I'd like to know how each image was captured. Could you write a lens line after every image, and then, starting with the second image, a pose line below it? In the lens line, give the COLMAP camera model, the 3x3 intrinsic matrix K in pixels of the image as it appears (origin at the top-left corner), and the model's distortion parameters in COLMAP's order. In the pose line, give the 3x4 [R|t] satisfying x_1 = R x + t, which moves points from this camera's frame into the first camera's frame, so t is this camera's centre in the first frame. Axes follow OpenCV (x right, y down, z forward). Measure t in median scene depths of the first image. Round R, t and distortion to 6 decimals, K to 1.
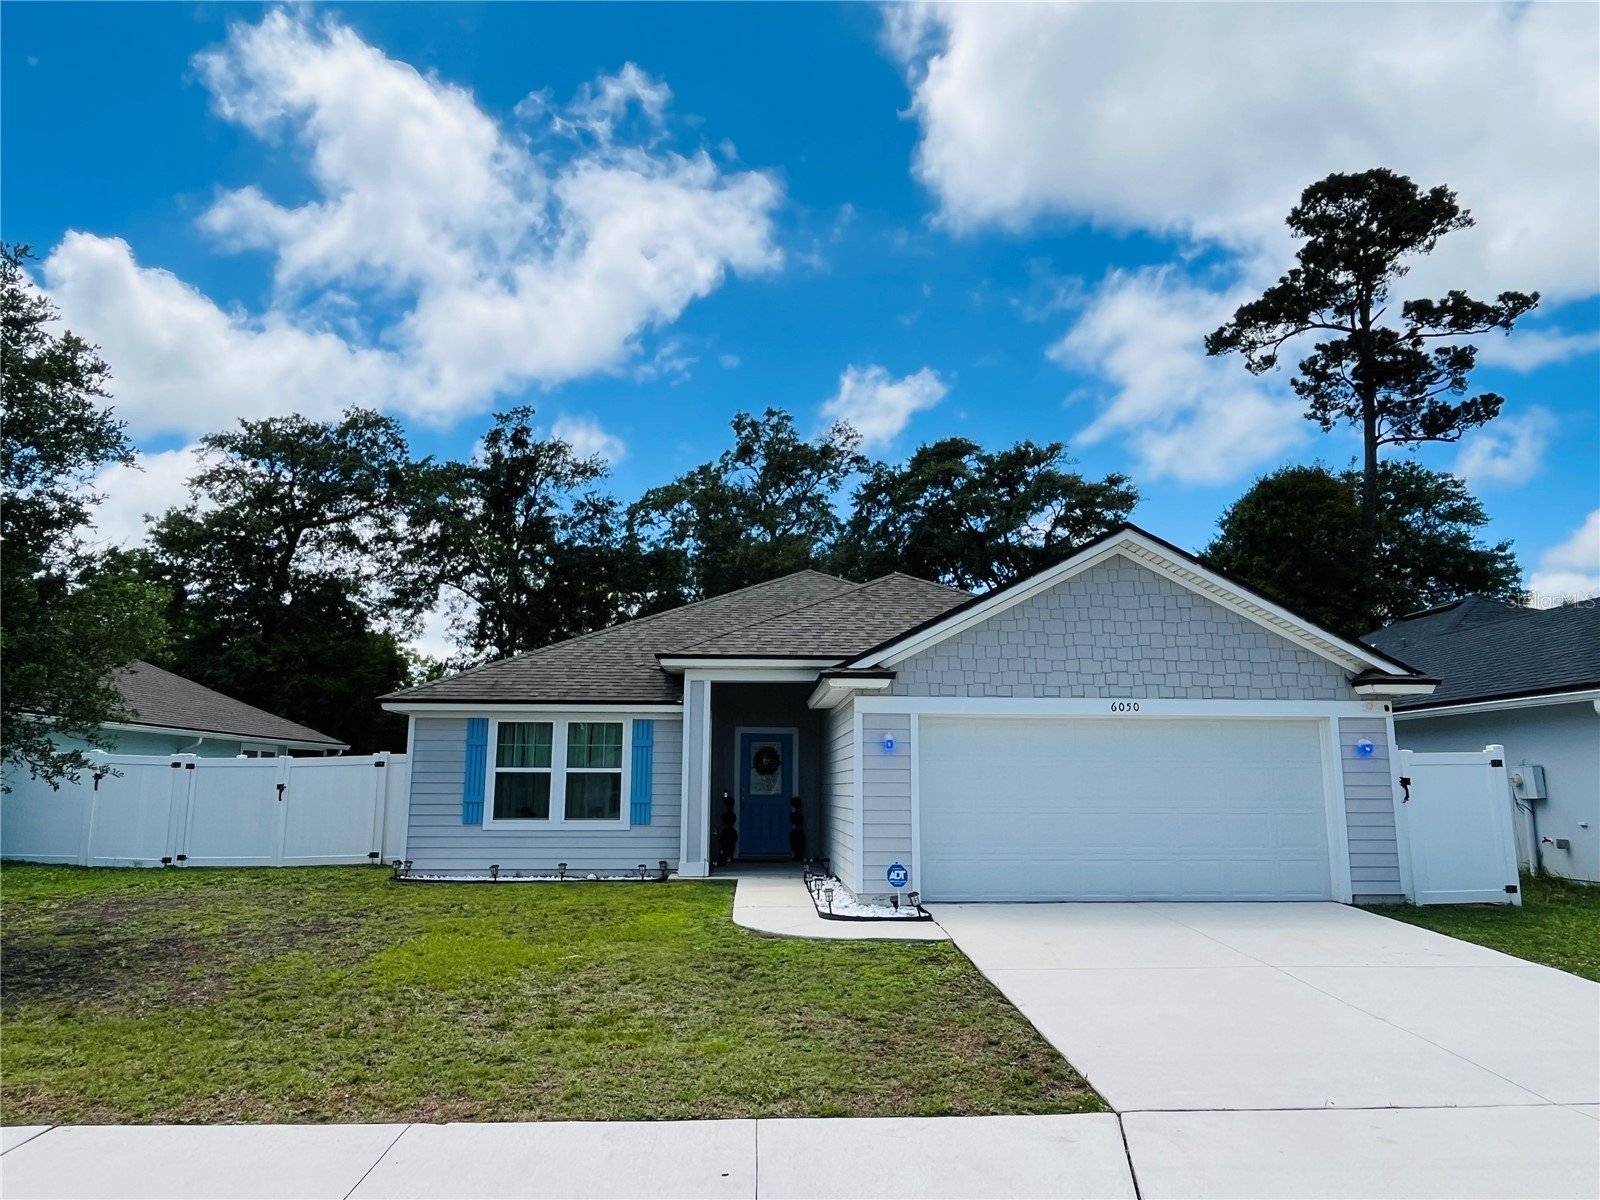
lens RADIAL K [[1077.9, 0, 801.8], [0, 1077.9, 593.5], [0, 0, 1]] dist [0.005394, -0.001613]
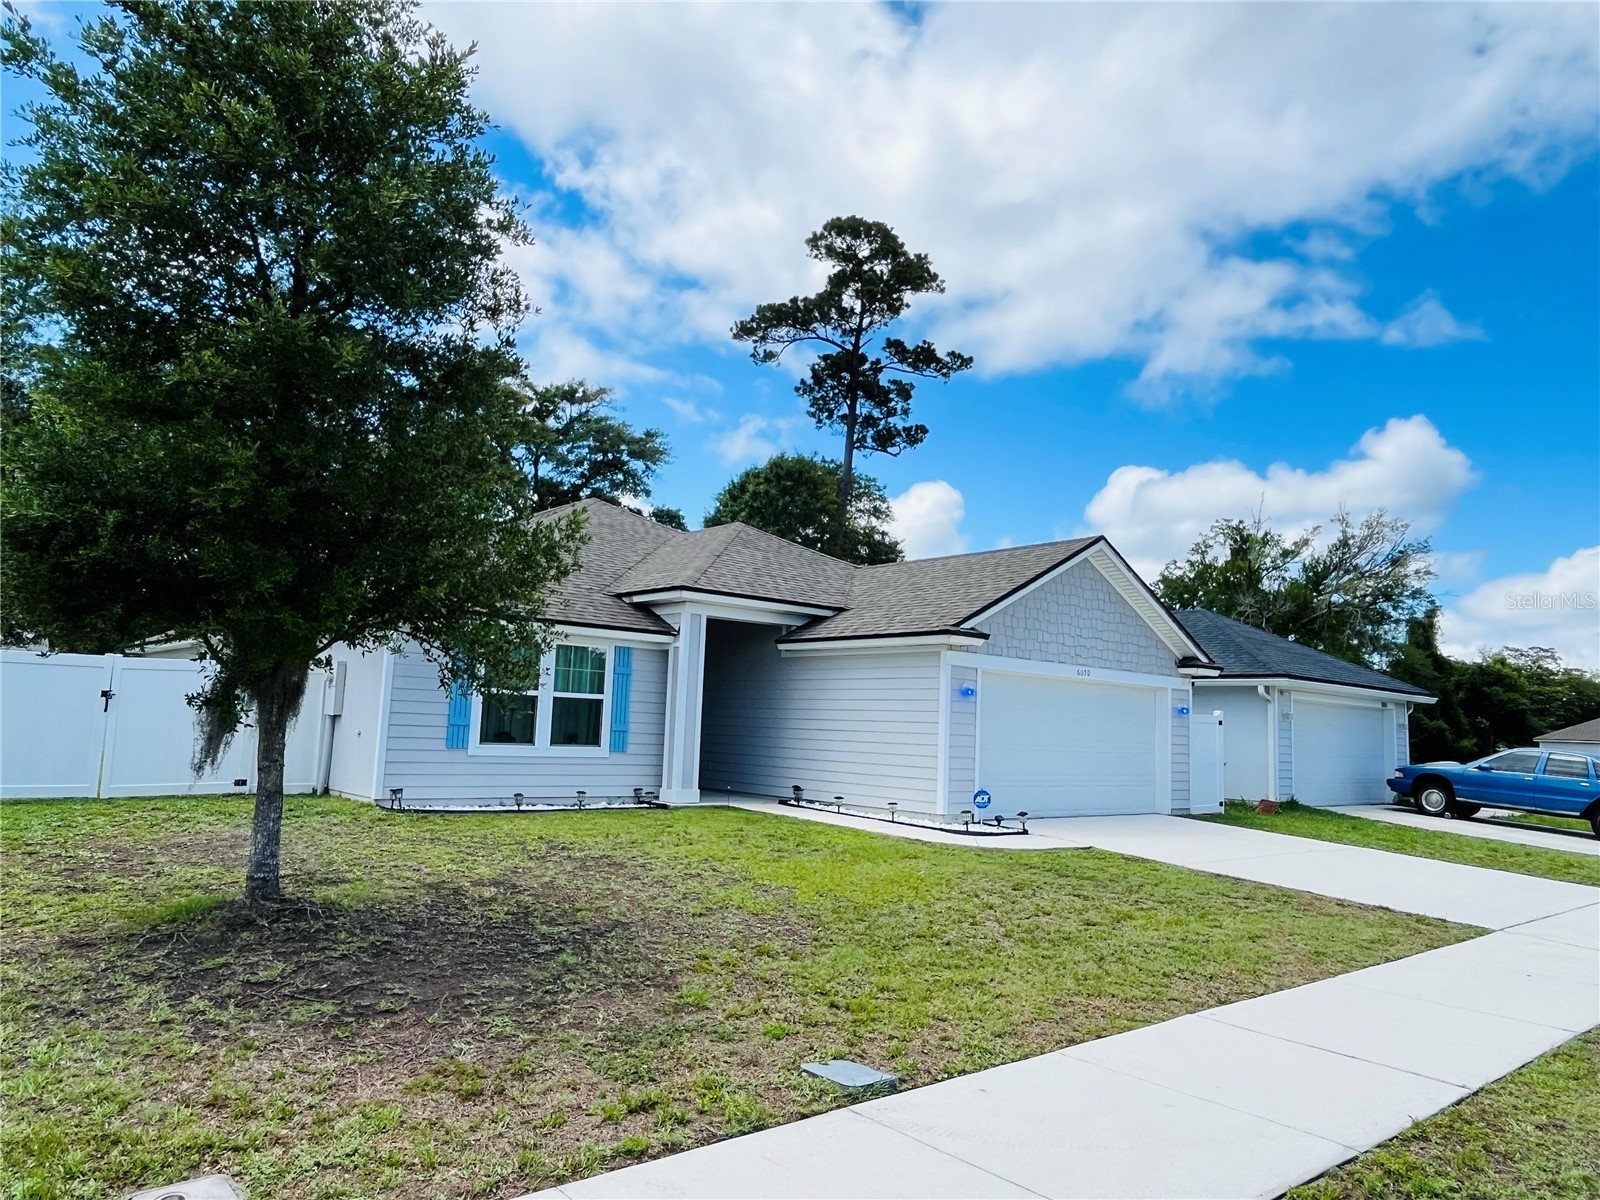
lens RADIAL K [[1077.9, 0, 801.8], [0, 1077.9, 593.5], [0, 0, 1]] dist [0.005394, -0.001613]
pose [[0.793261, 0.104157, 0.599907, -0.628602], [-0.143864, 0.989426, 0.018447, 0.027457], [-0.591642, -0.100938, 0.799857, 0.122149]]
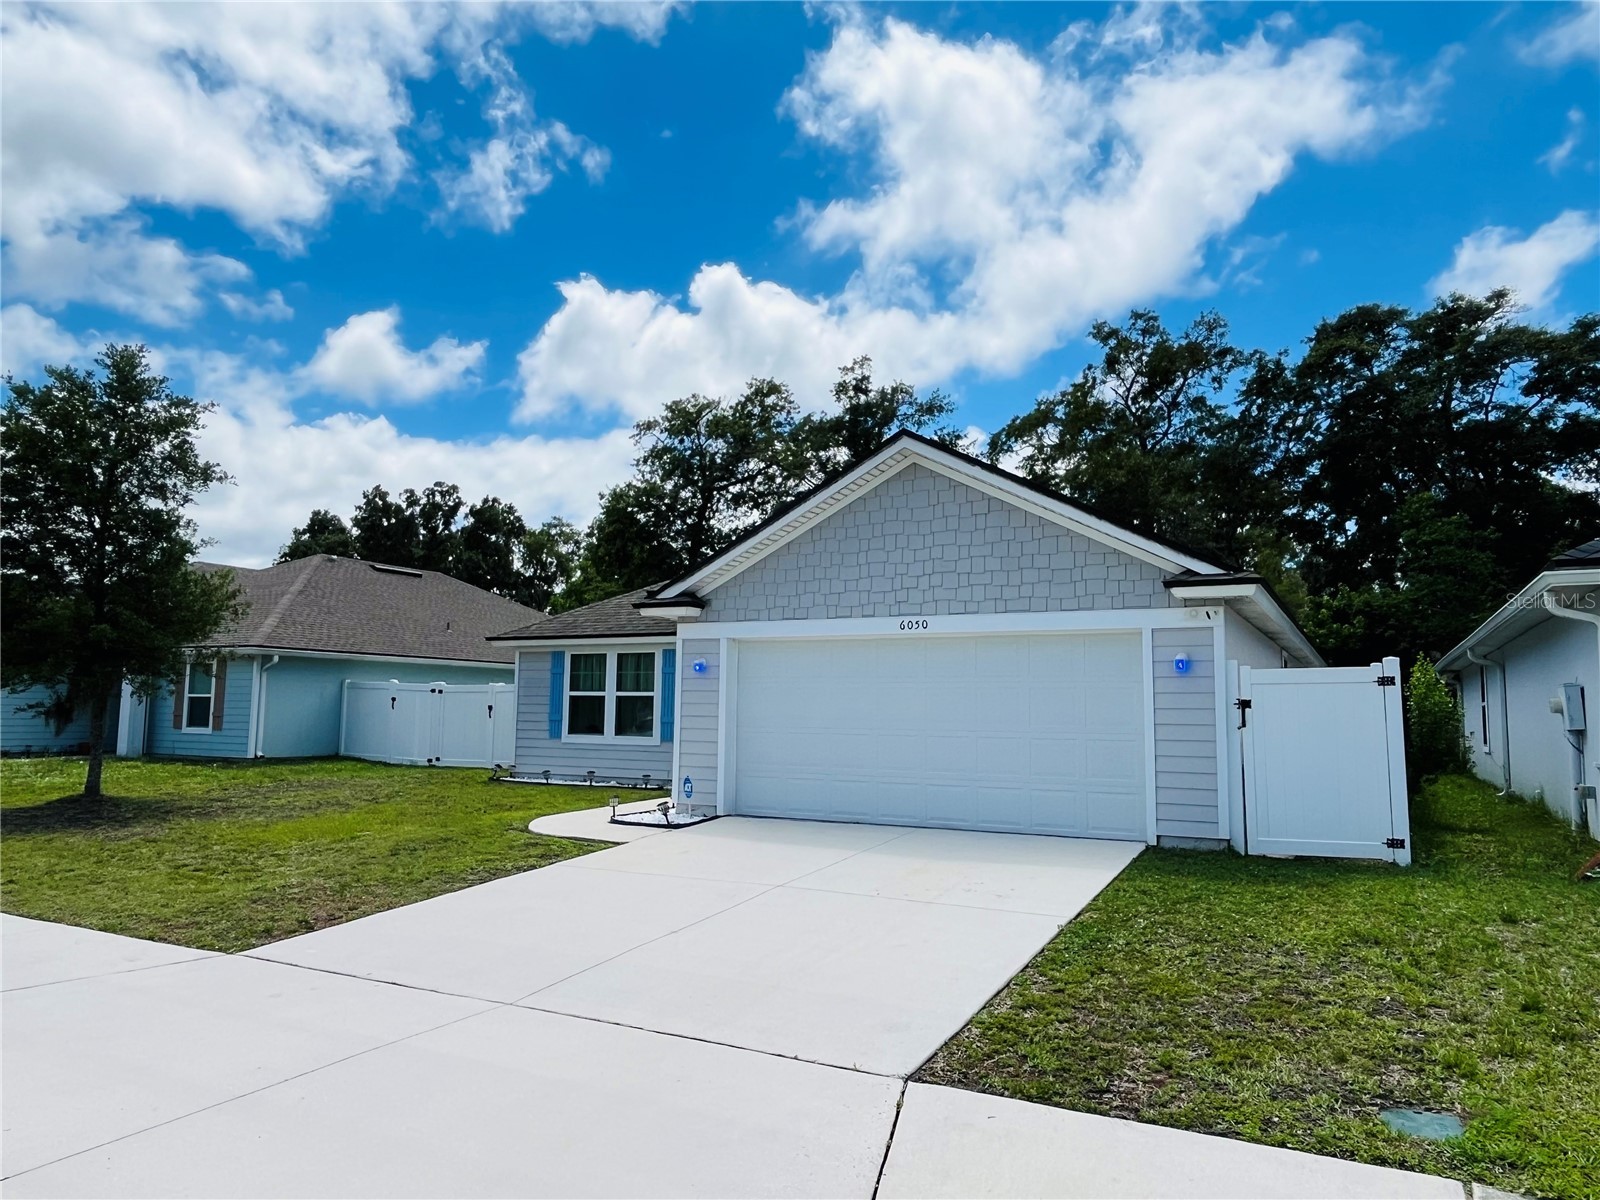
lens RADIAL K [[1077.9, 0, 801.8], [0, 1077.9, 593.5], [0, 0, 1]] dist [0.005394, -0.001613]
pose [[0.855293, -0.049505, -0.515774, 0.566121], [0.082438, 0.995747, 0.041130, 0.024580], [0.511544, -0.077697, 0.855737, 0.113947]]
